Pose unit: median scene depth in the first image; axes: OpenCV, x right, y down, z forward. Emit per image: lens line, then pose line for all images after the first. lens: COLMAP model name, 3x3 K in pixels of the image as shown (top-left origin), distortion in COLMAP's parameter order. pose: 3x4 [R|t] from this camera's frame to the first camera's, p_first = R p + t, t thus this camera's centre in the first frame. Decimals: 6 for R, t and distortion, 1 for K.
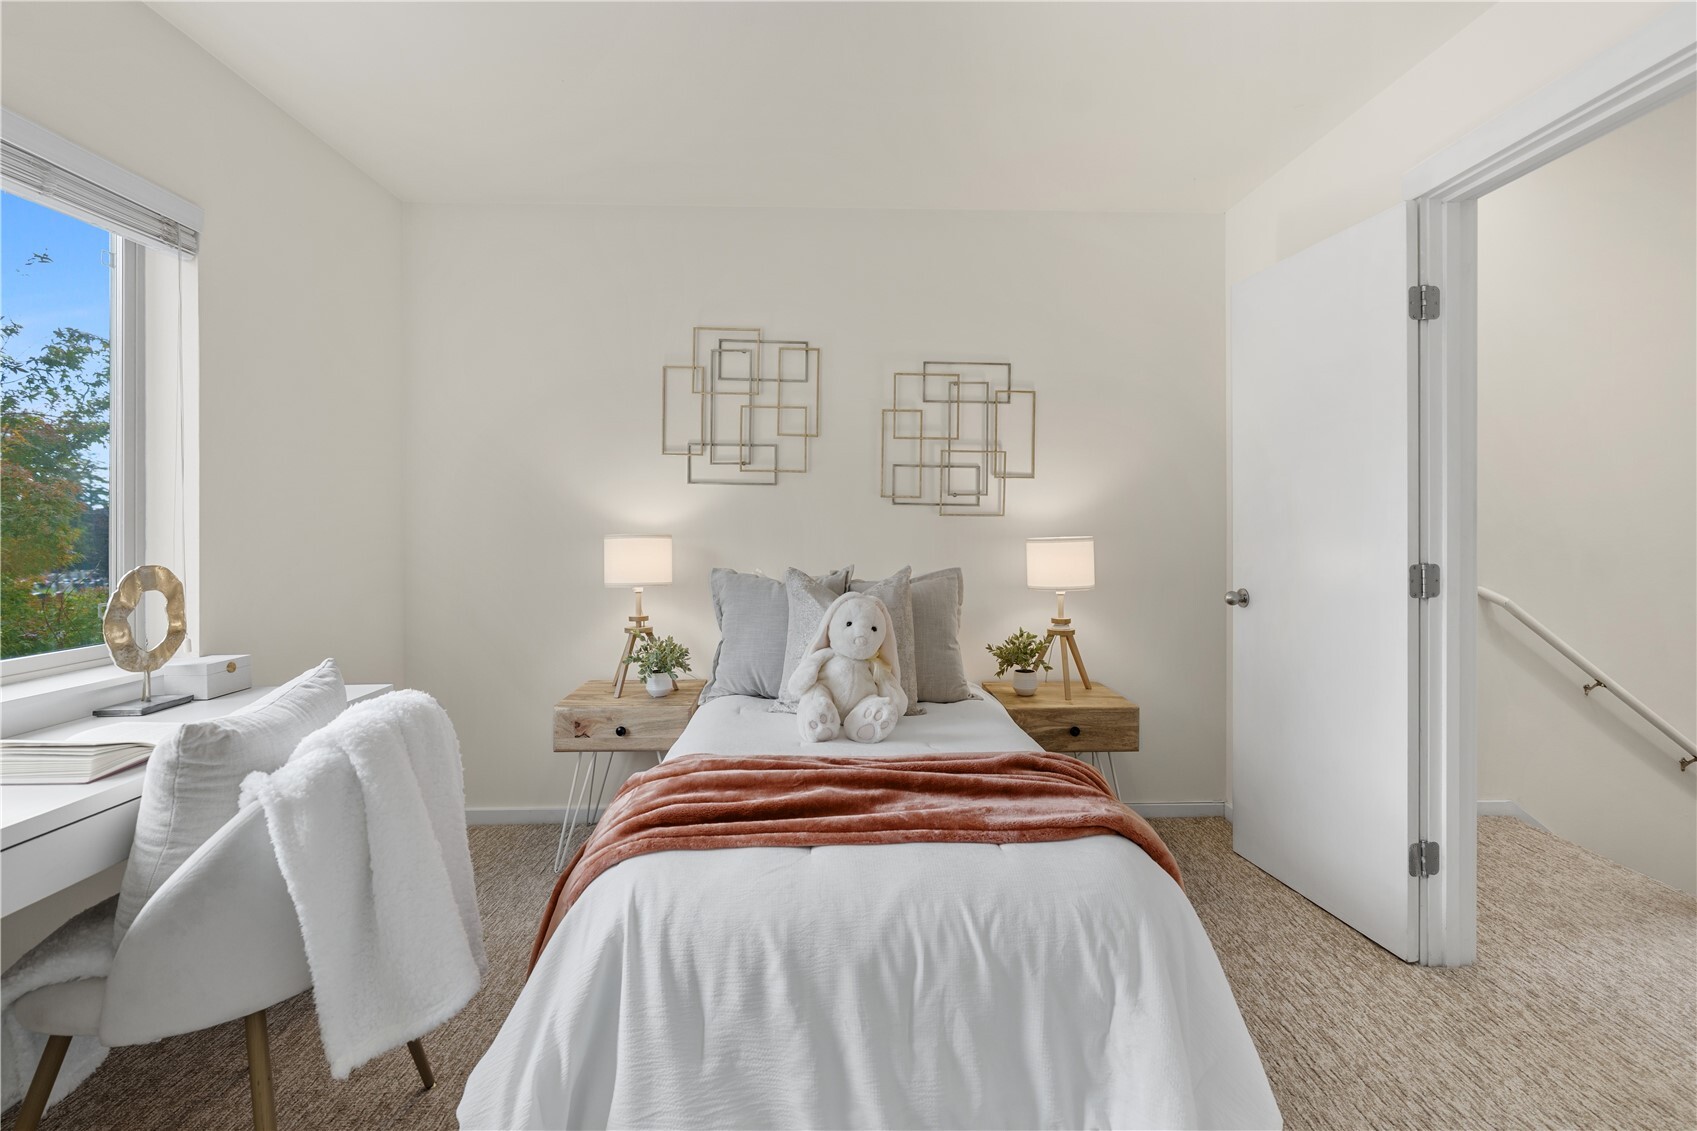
lens RADIAL K [[836.8, 0, 852.9], [0, 836.8, 534.7], [0, 0, 1]] dist [-0.001153, 0.000032]
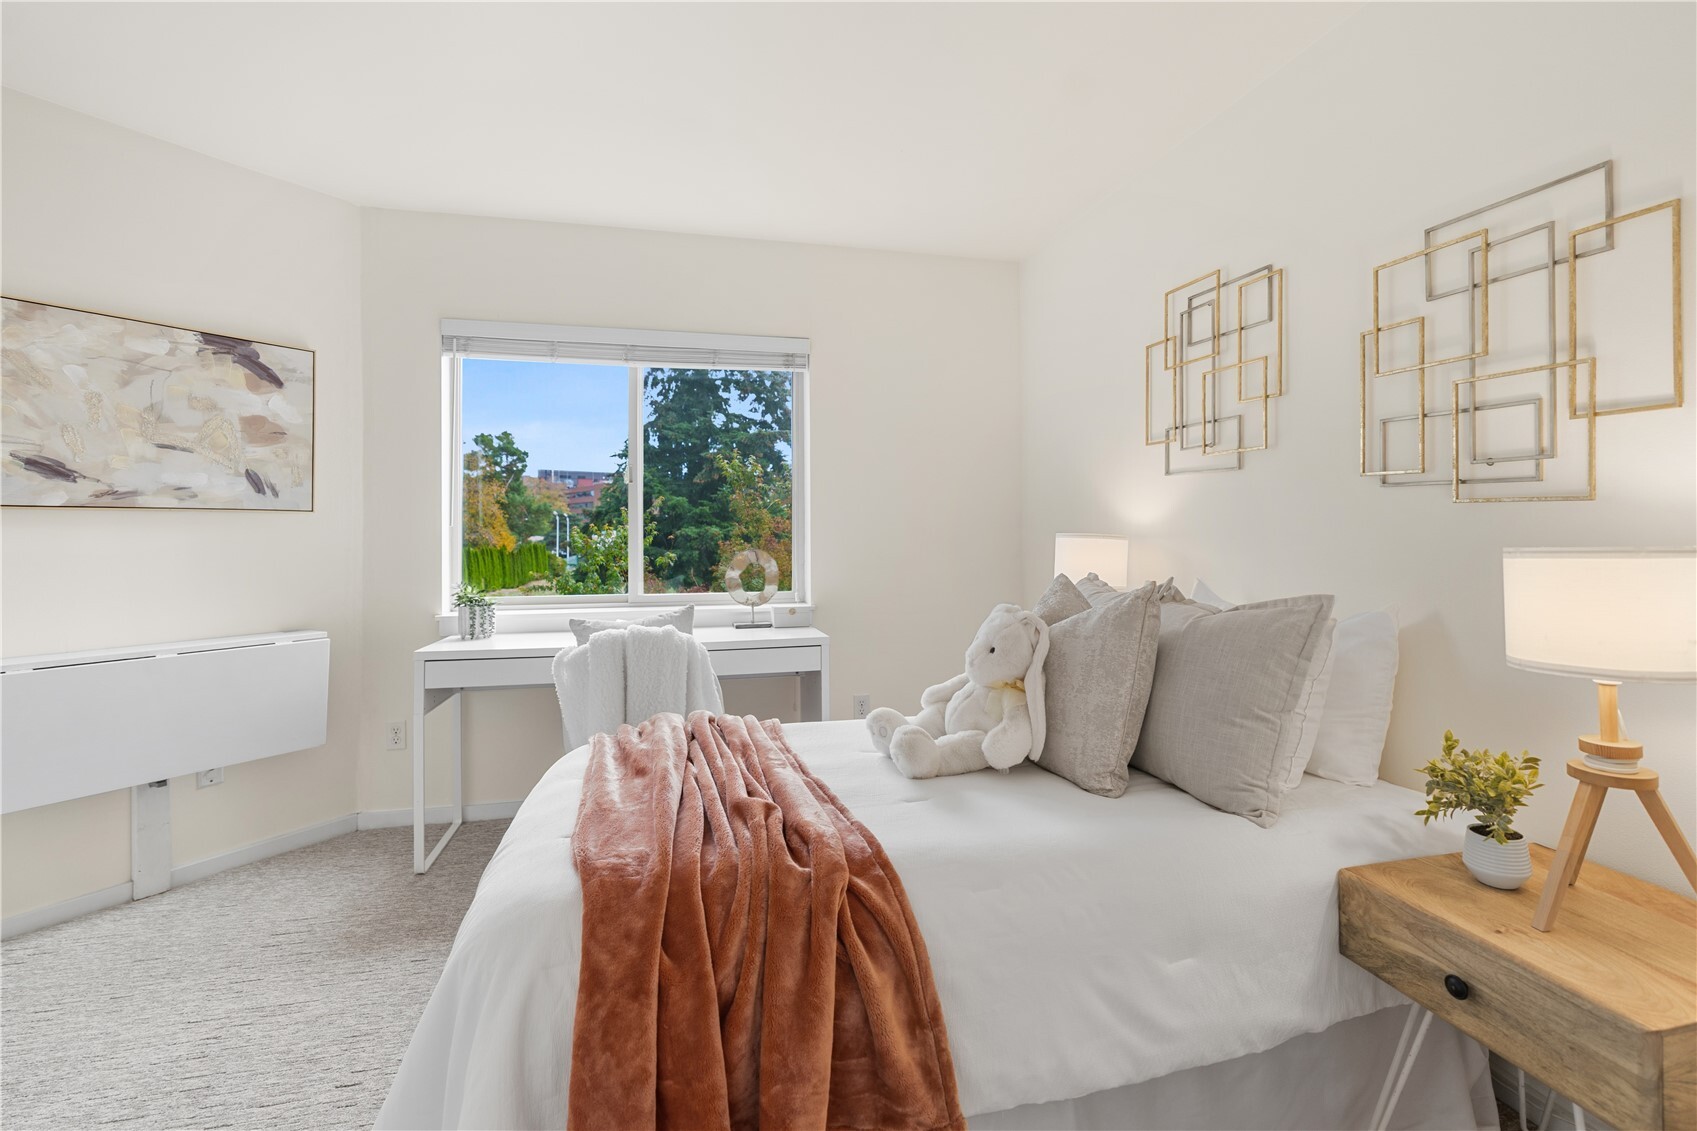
lens RADIAL K [[779.6, 0, 852.5], [0, 779.6, 523.5], [0, 0, 1]] dist [-0.004287, 0.000676]
pose [[0.192409, -0.006677, -0.981292, 0.522168], [-0.003680, 0.999965, -0.007525, -0.004121], [0.981308, 0.005059, 0.192378, 0.521940]]
